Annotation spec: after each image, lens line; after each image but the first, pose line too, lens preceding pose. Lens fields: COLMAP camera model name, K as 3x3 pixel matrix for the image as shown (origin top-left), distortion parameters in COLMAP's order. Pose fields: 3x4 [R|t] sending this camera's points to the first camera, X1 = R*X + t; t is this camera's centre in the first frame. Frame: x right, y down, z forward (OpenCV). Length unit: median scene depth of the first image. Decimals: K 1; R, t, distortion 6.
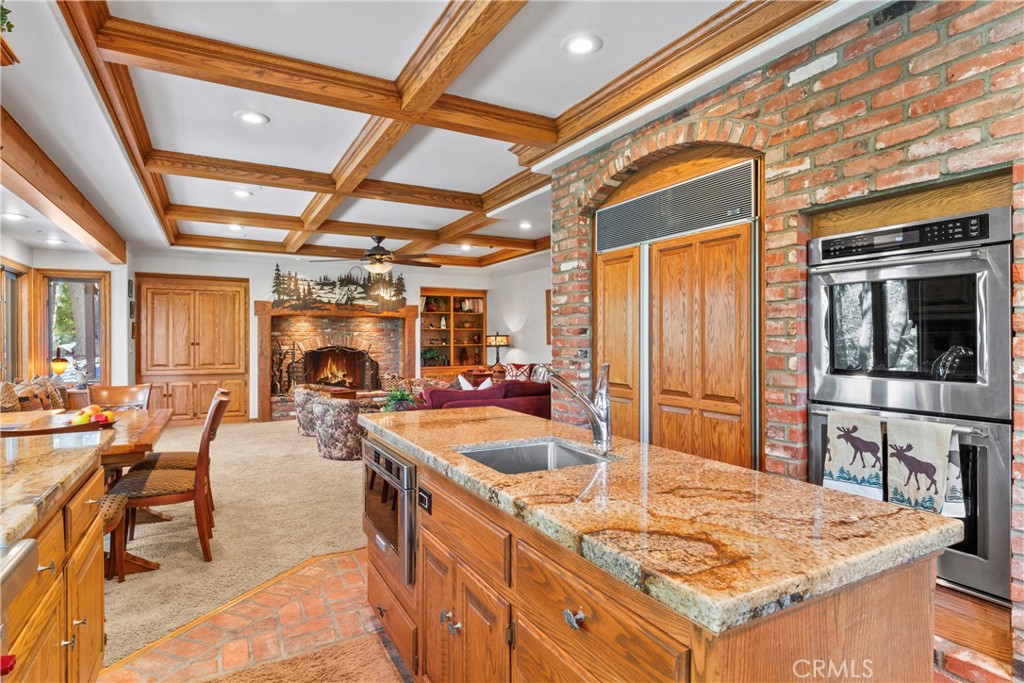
lens RADIAL K [[537.3, 0, 512.0], [0, 537.3, 341.5], [0, 0, 1]] dist [-0.000476, -0.000028]
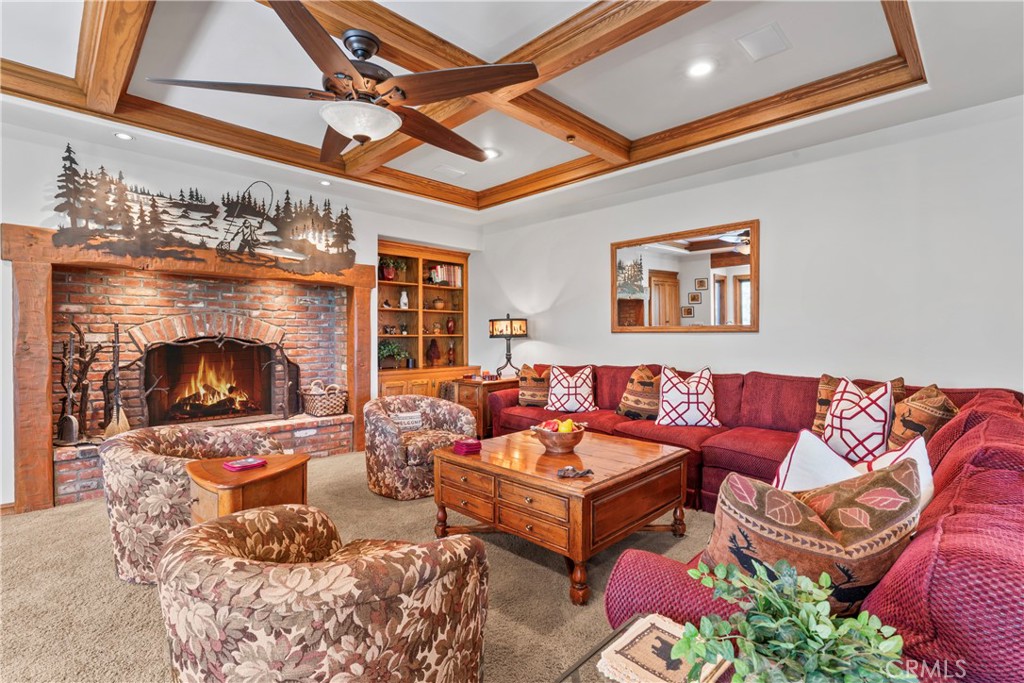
lens RADIAL K [[476.6, 0, 512.0], [0, 476.6, 341.5], [0, 0, 1]] dist [0.000682, 0.000489]
pose [[0.963723, -0.000818, 0.266905, -0.176075], [-0.001464, 0.999964, 0.008351, 0.010273], [-0.266902, -0.008439, 0.963687, 0.481539]]
